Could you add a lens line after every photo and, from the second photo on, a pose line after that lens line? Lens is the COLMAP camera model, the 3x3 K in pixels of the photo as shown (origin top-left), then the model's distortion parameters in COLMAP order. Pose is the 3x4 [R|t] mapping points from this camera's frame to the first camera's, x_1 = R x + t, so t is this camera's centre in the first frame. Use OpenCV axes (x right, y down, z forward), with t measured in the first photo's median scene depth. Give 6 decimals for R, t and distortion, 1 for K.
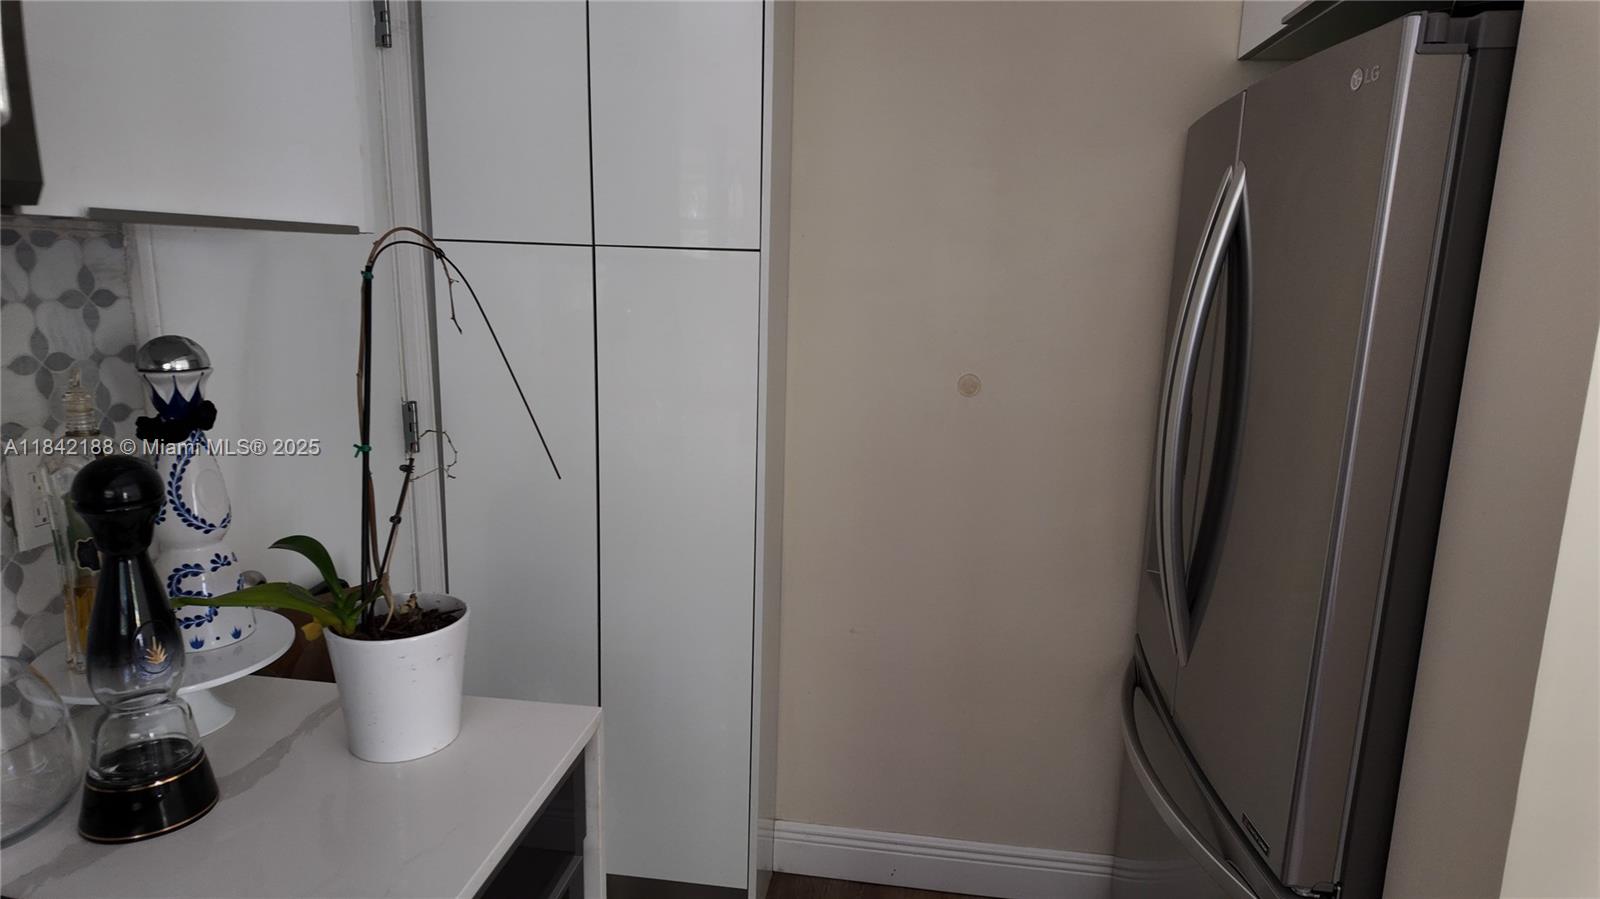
lens RADIAL K [[912.5, 0, 802.2], [0, 912.5, 444.0], [0, 0, 1]] dist [0.042929, -0.036939]
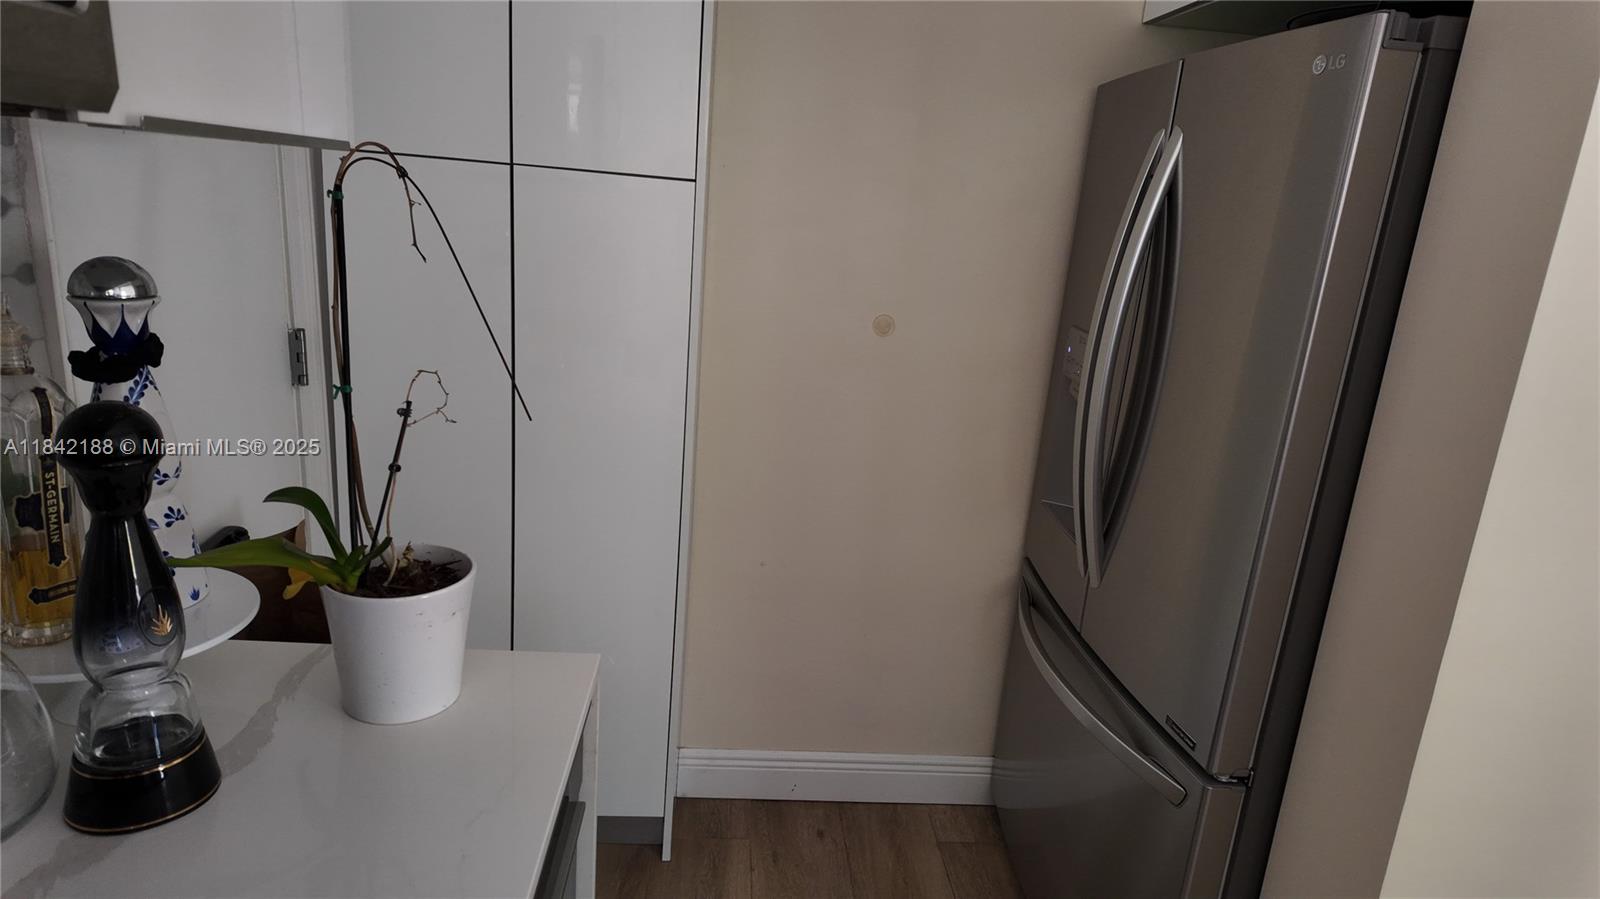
lens RADIAL K [[912.5, 0, 802.8], [0, 912.5, 443.0], [0, 0, 1]] dist [0.042929, -0.036939]
pose [[0.977746, -0.002977, 0.209771, -0.225735], [-0.013612, 0.996892, 0.077594, -0.019084], [-0.209350, -0.078722, 0.974667, 0.014368]]
